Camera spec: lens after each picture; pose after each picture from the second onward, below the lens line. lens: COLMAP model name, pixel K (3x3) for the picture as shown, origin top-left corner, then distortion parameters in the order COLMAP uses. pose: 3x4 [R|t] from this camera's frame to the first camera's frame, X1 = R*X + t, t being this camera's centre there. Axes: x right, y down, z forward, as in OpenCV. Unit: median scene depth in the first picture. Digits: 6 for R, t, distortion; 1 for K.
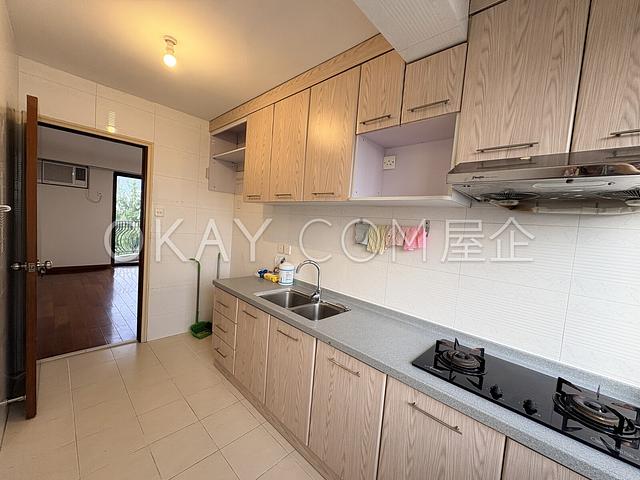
lens RADIAL K [[254.8, 0, 318.9], [0, 254.8, 241.1], [0, 0, 1]] dist [-0.001122, -0.000340]
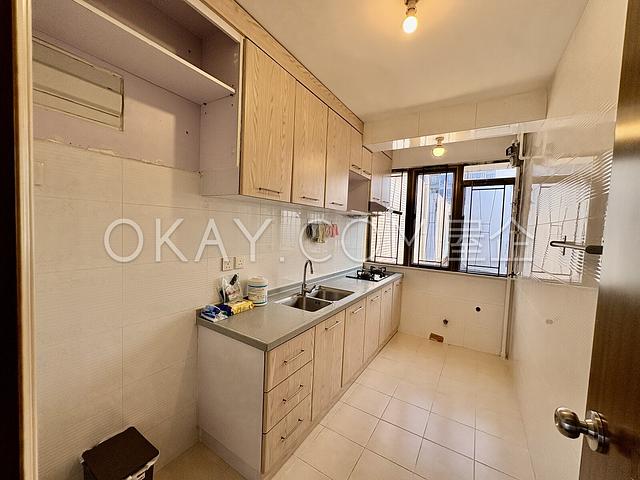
lens RADIAL K [[254.8, 0, 316.2], [0, 254.8, 240.0], [0, 0, 1]] dist [-0.001122, -0.000340]
pose [[-0.157407, -0.114627, 0.980859, -1.101311], [0.047266, 0.991228, 0.123424, -0.136723], [-0.986402, 0.065789, -0.150609, 1.160836]]
